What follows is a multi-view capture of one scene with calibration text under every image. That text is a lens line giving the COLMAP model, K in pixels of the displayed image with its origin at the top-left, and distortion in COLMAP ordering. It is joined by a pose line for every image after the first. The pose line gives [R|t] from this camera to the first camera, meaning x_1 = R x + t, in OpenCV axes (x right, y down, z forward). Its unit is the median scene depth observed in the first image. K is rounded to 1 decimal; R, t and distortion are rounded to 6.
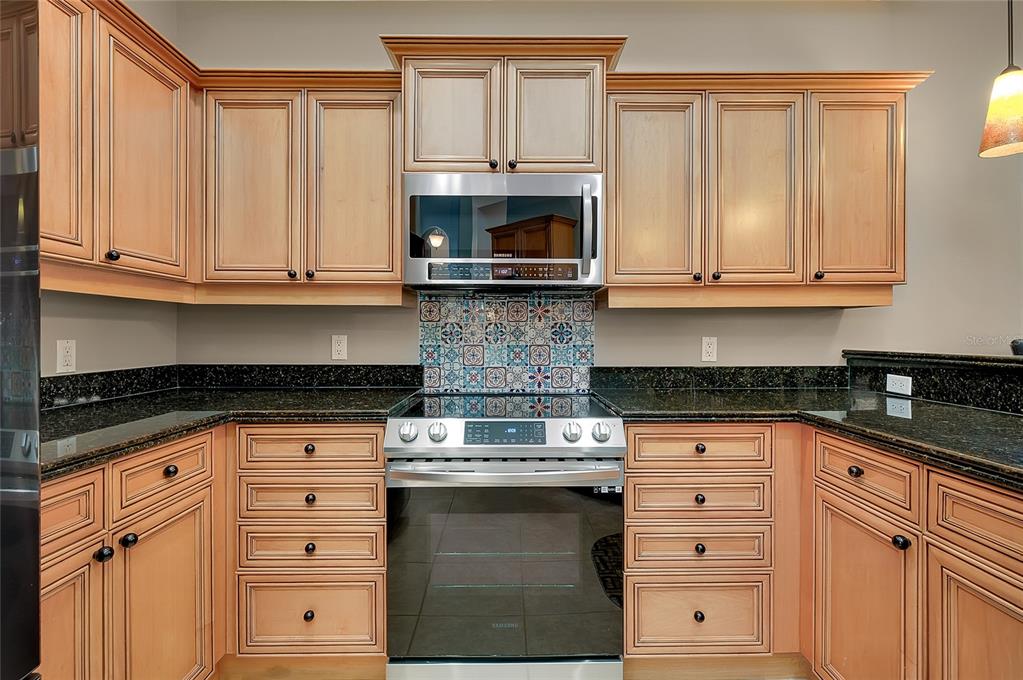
lens RADIAL K [[458.2, 0, 507.9], [0, 458.2, 338.0], [0, 0, 1]] dist [-0.005217, -0.000334]
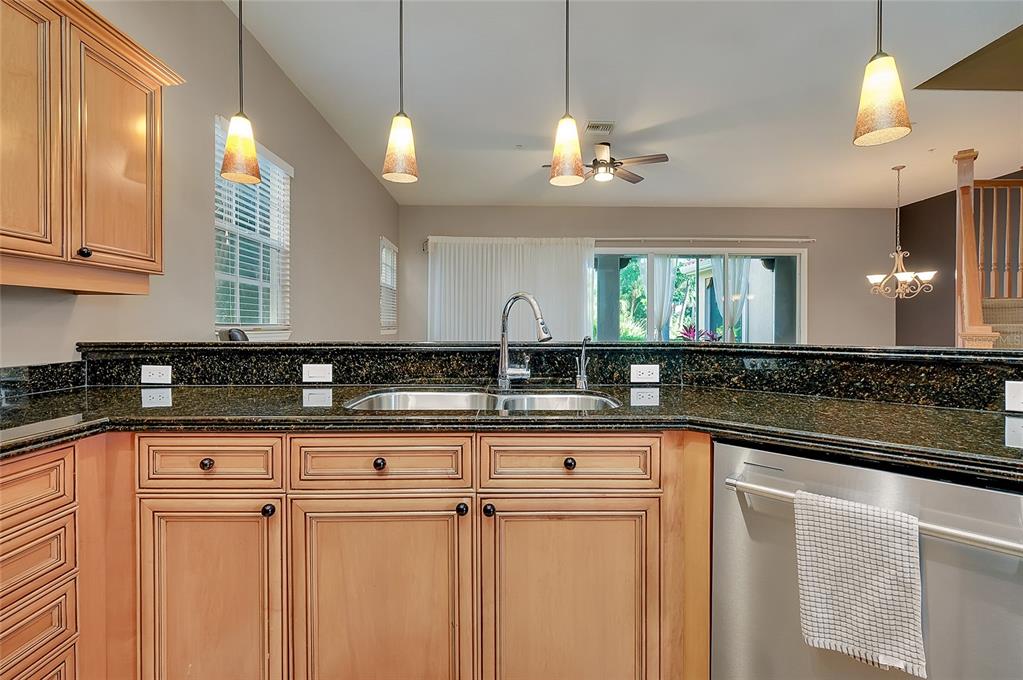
lens RADIAL K [[451.2, 0, 506.3], [0, 451.2, 329.3], [0, 0, 1]] dist [-0.000227, -0.000621]
pose [[-0.011354, -0.006074, 0.999917, -0.143624], [0.005797, 0.999964, 0.006140, 0.001352], [-0.999919, 0.005866, -0.011319, 0.251128]]
